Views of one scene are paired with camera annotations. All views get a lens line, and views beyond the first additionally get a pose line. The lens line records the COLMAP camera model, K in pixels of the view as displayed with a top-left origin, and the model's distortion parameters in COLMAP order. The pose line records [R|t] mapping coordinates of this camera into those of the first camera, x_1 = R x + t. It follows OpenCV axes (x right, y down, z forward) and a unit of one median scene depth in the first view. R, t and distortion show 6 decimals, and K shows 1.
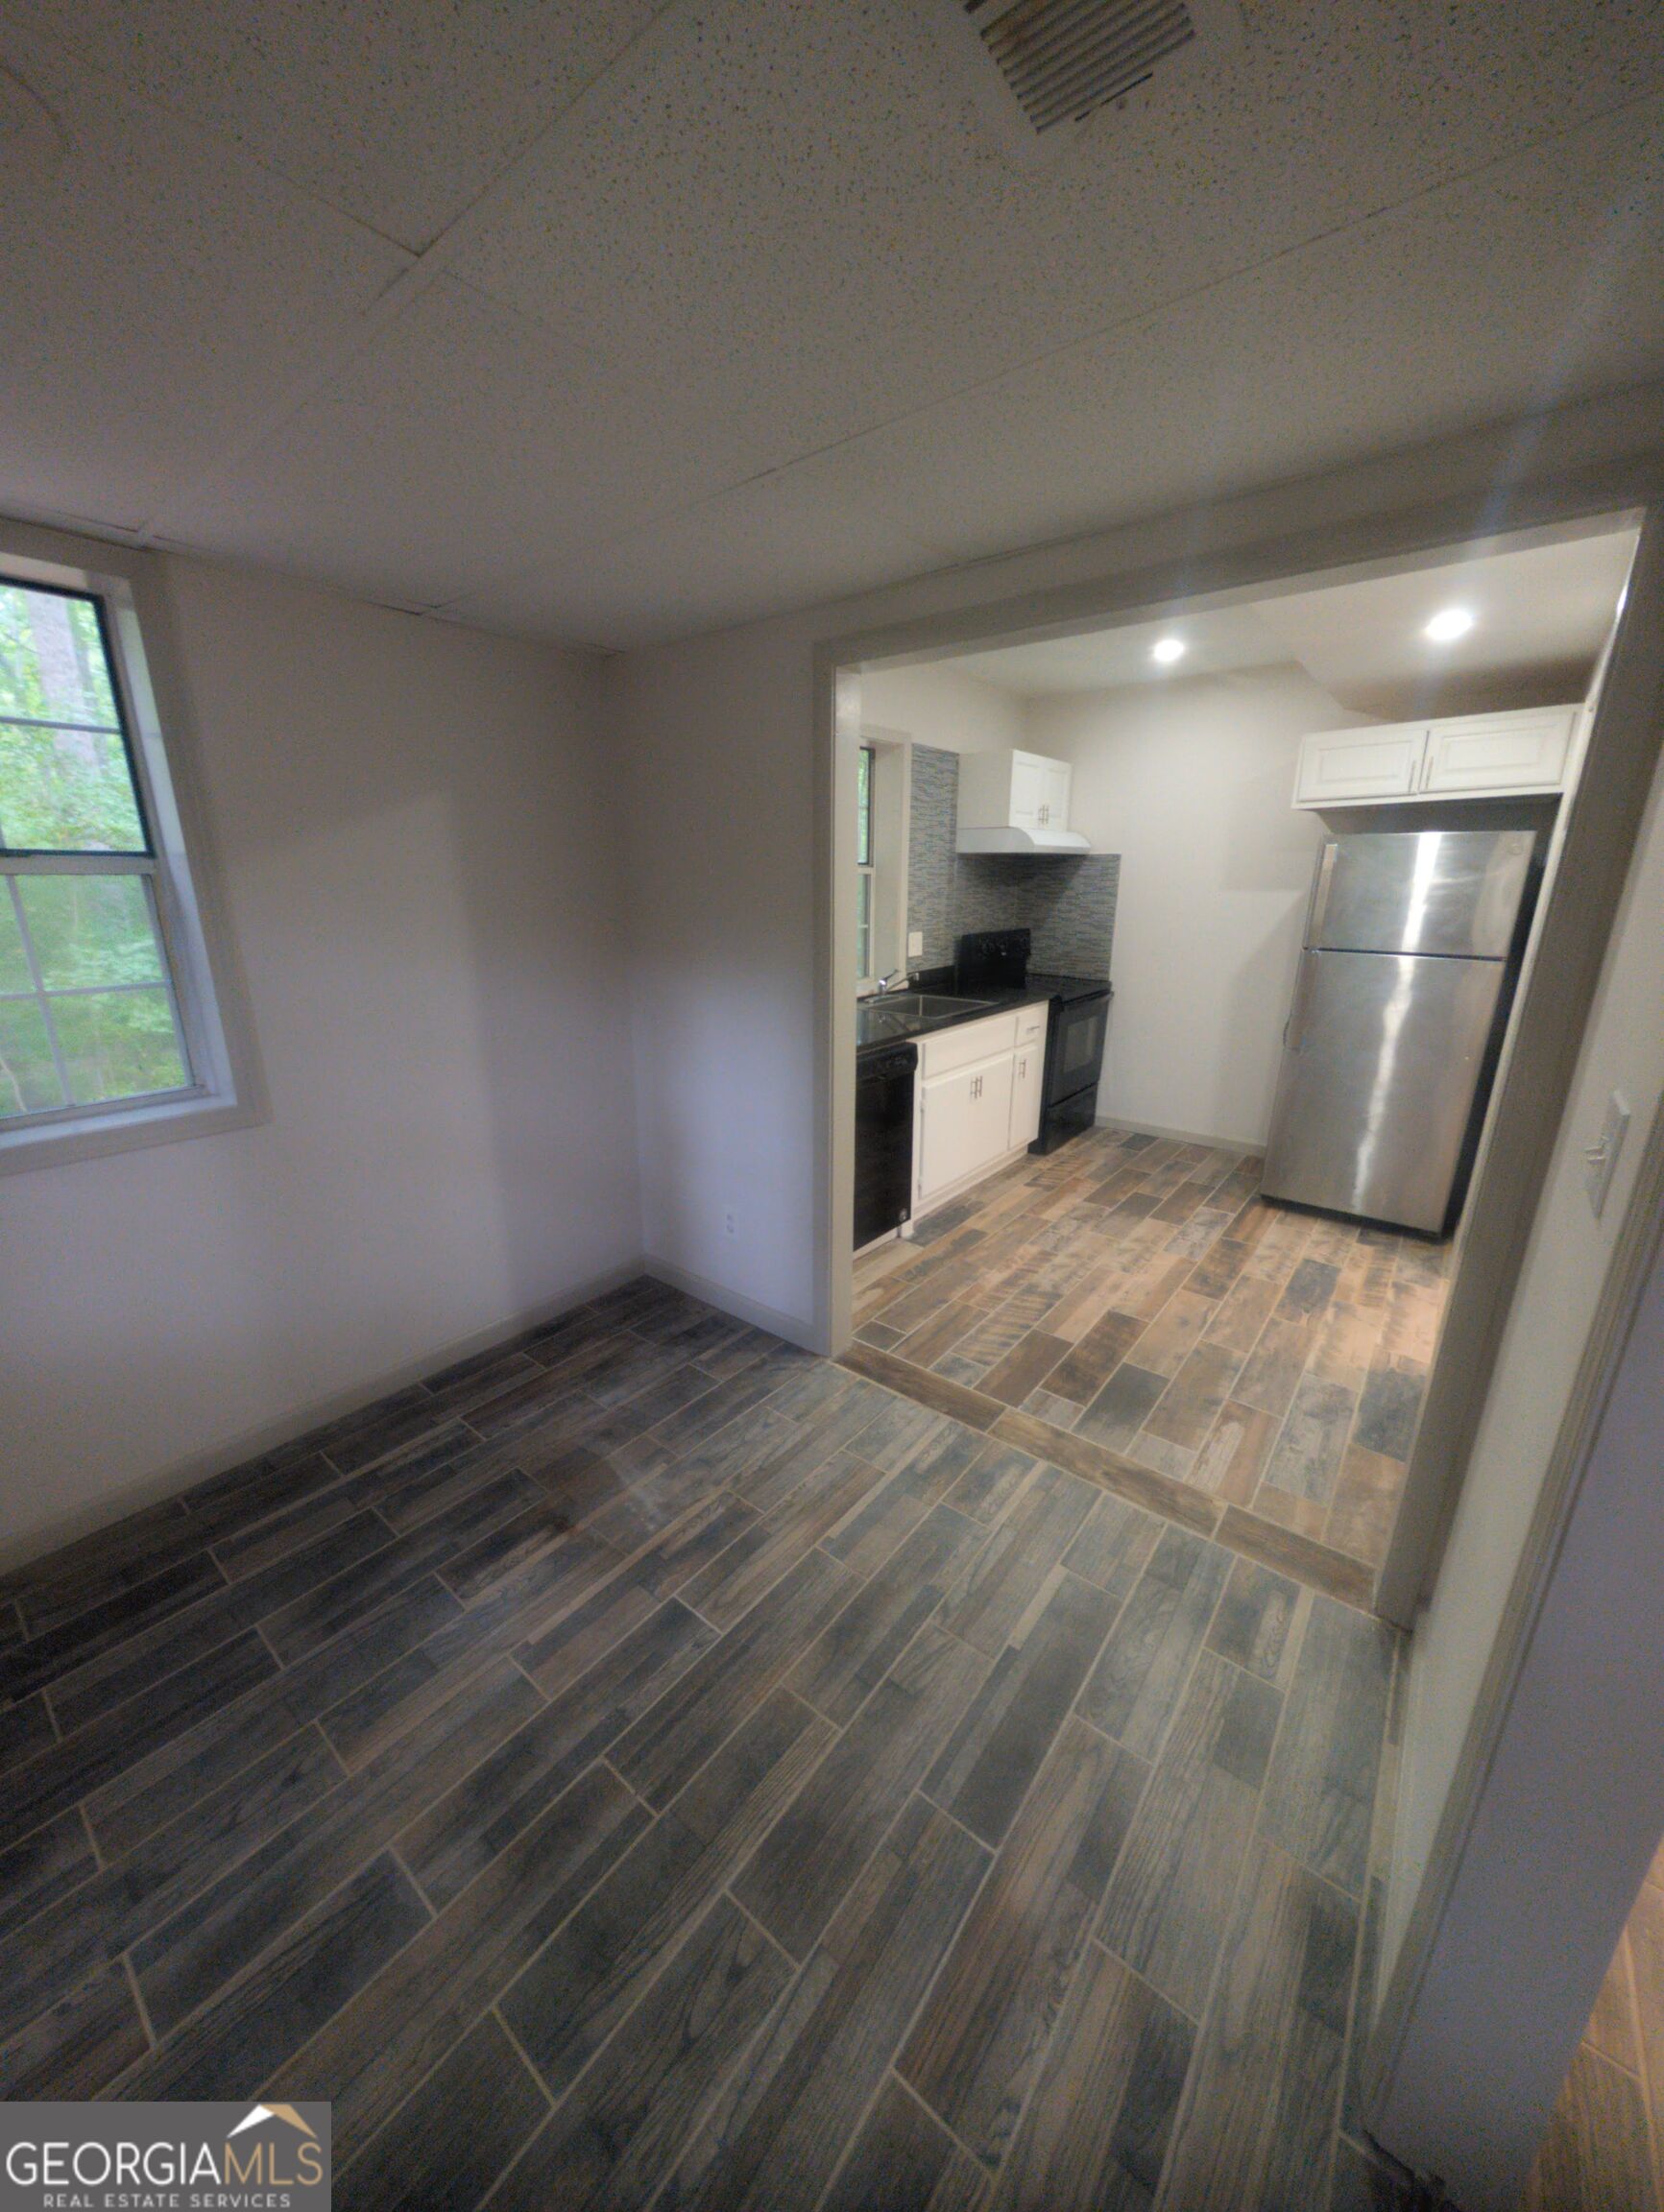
lens RADIAL K [[801.9, 0, 829.4], [0, 801.9, 1098.4], [0, 0, 1]] dist [-0.003120, 0.000397]
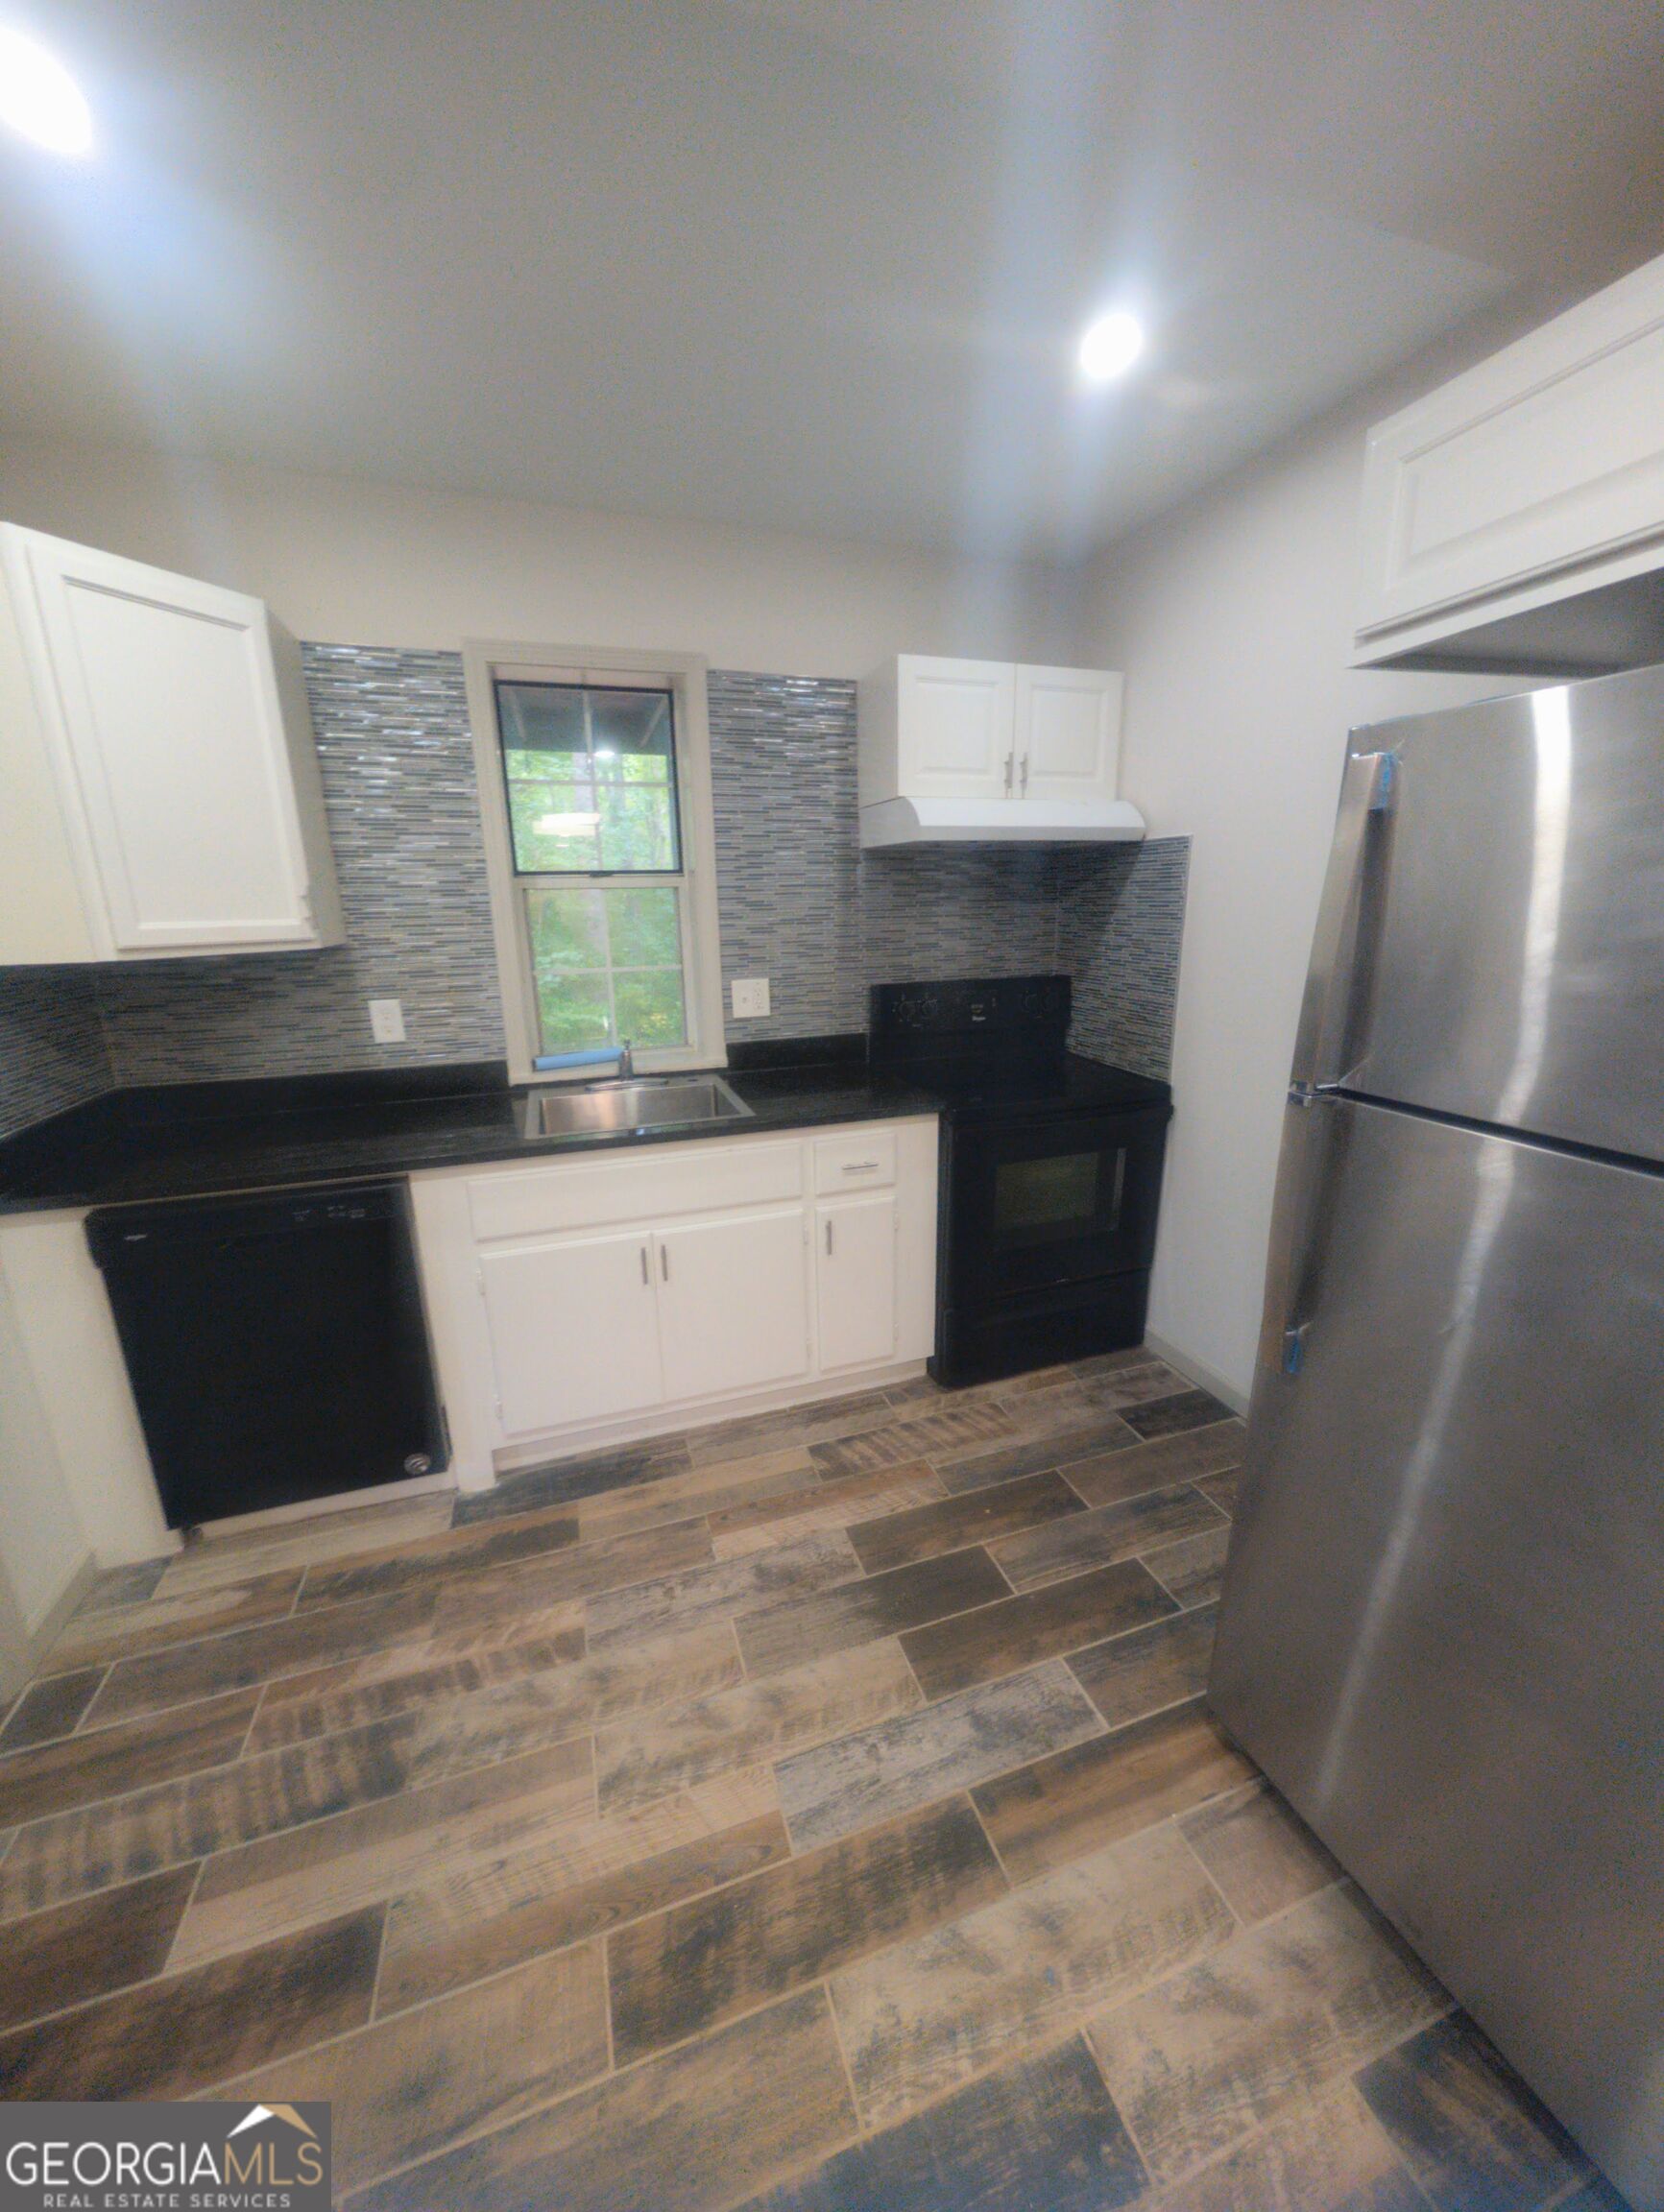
lens RADIAL K [[801.9, 0, 829.4], [0, 801.9, 1098.4], [0, 0, 1]] dist [-0.003120, 0.000397]
pose [[0.844366, 0.116002, -0.523058, 0.581716], [-0.128161, 0.991668, 0.013040, -0.155219], [0.520213, 0.056025, 0.852197, 0.599662]]
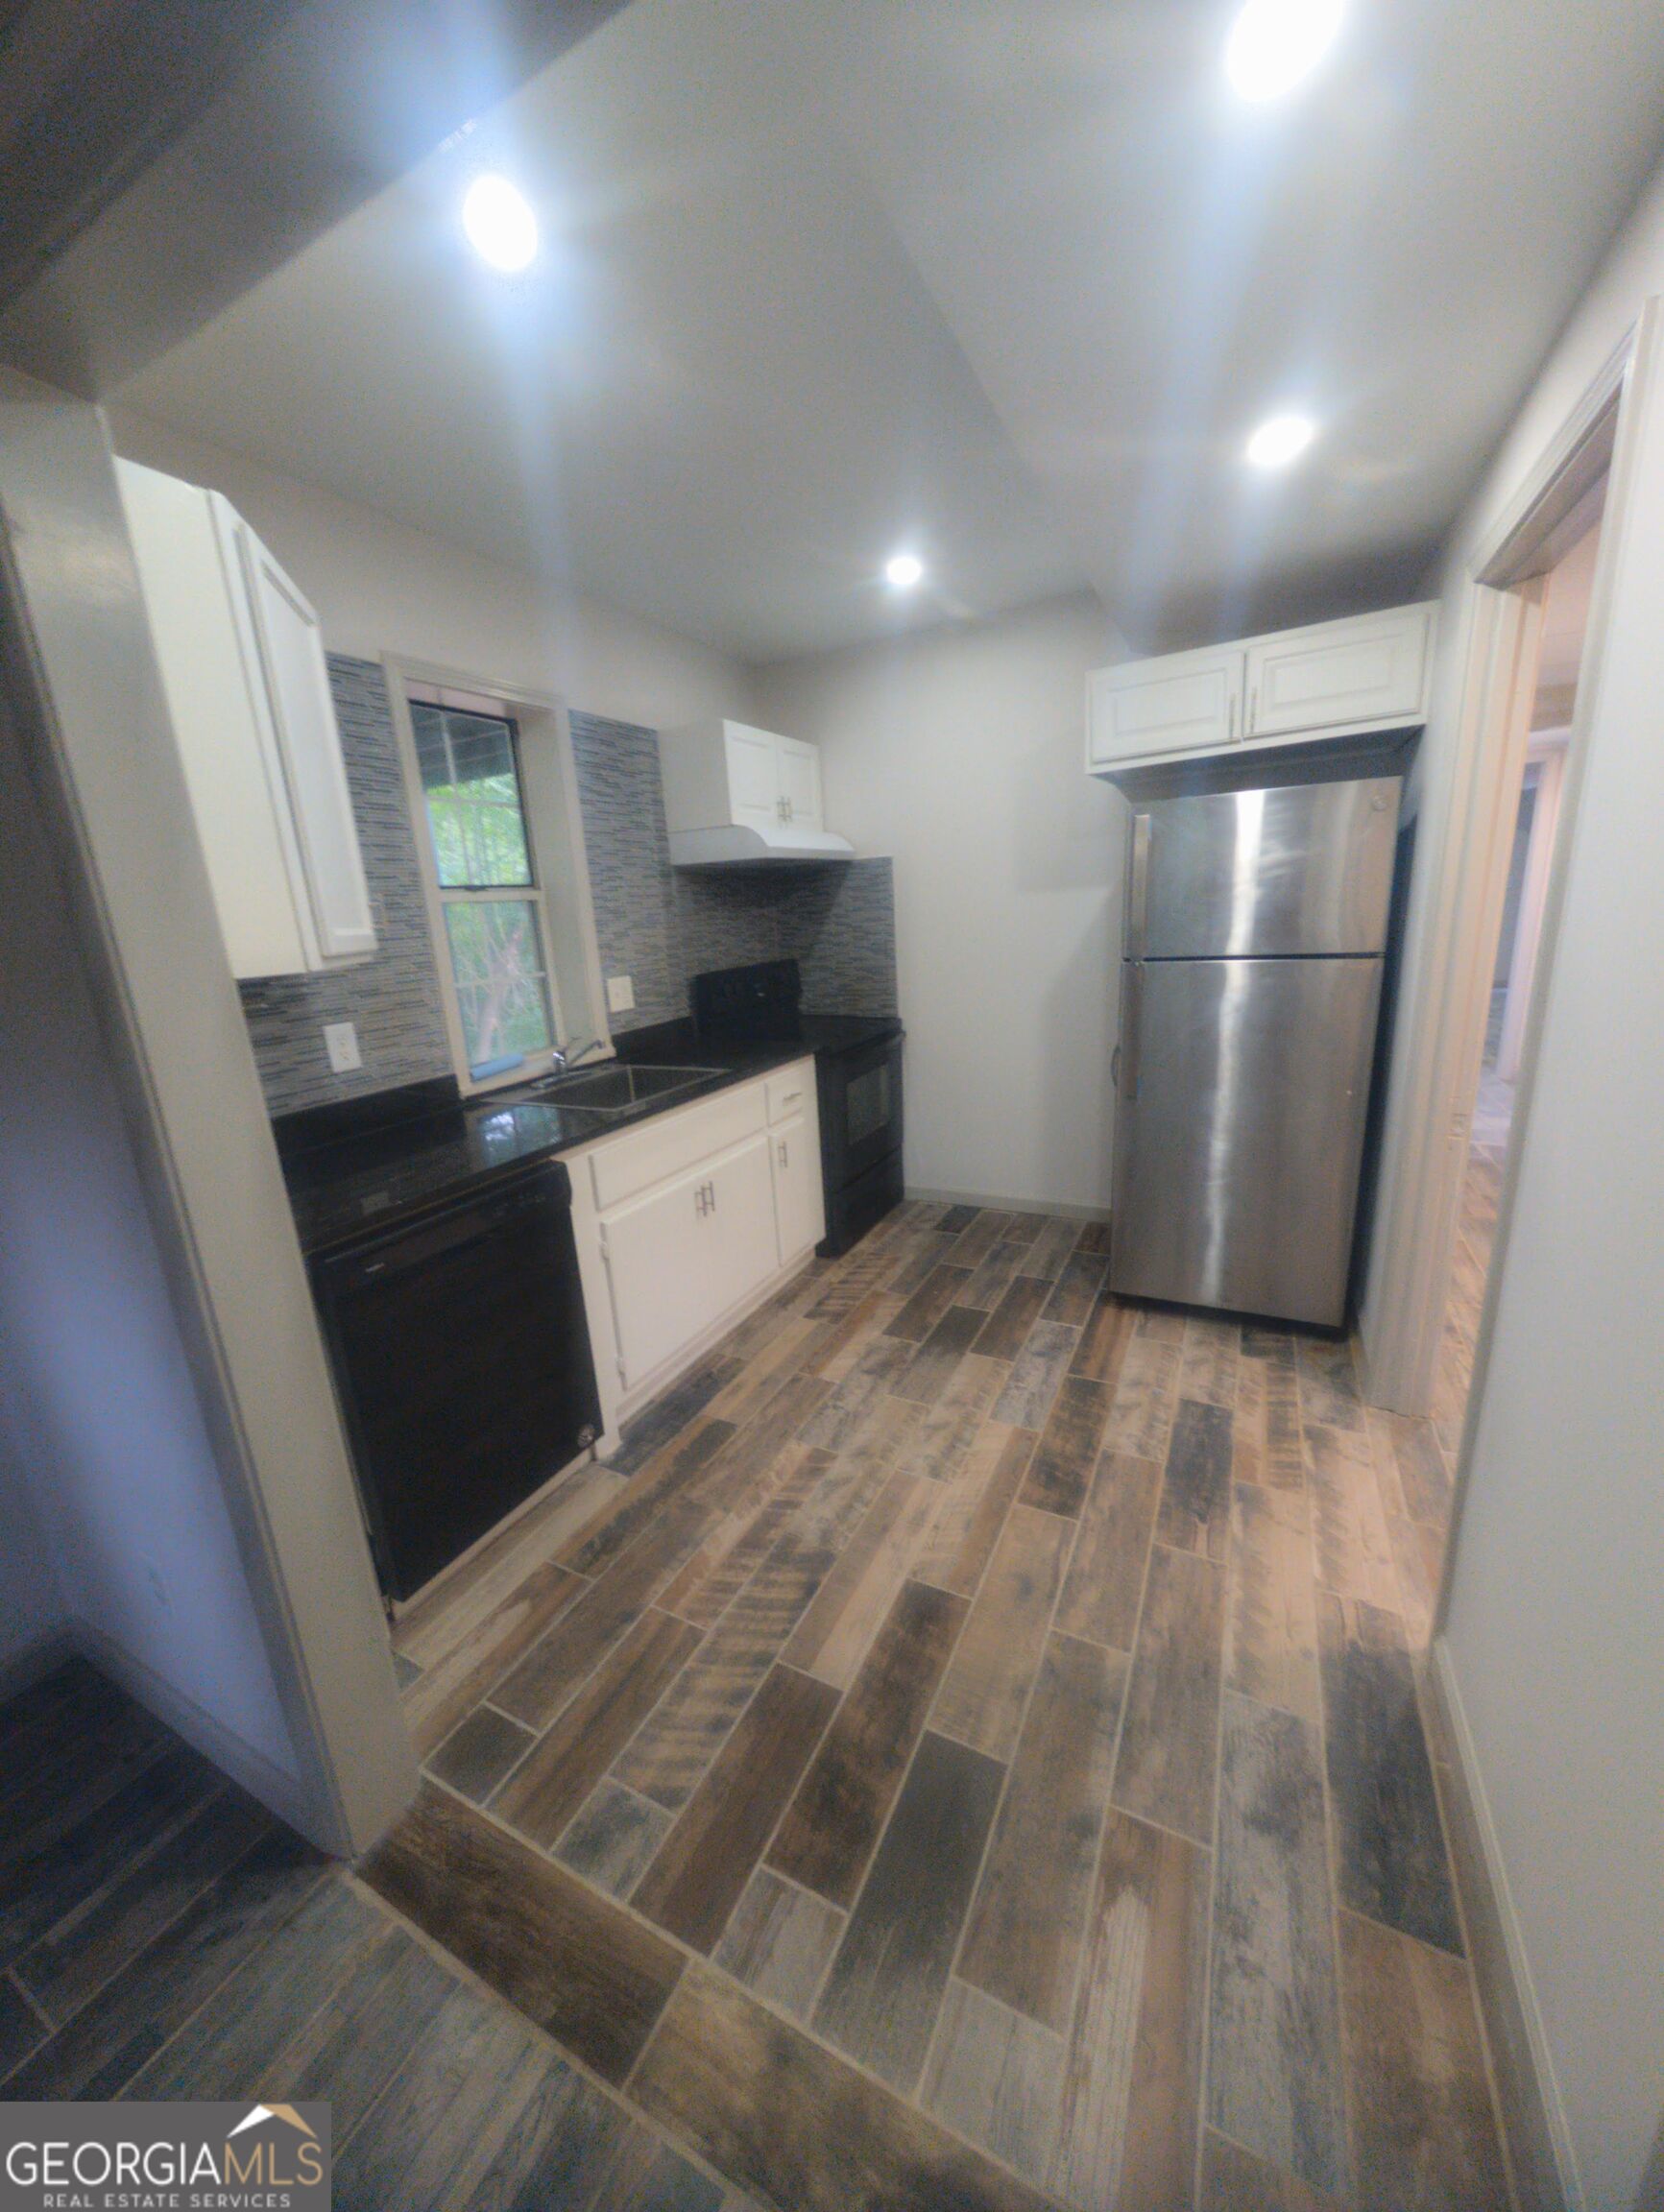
lens RADIAL K [[801.9, 0, 829.4], [0, 801.9, 1098.4], [0, 0, 1]] dist [-0.003120, 0.000397]
pose [[0.978772, -0.105258, 0.175858, 0.181748], [0.112680, 0.993092, -0.032742, -0.066497], [-0.171197, 0.051862, 0.983871, 0.323764]]
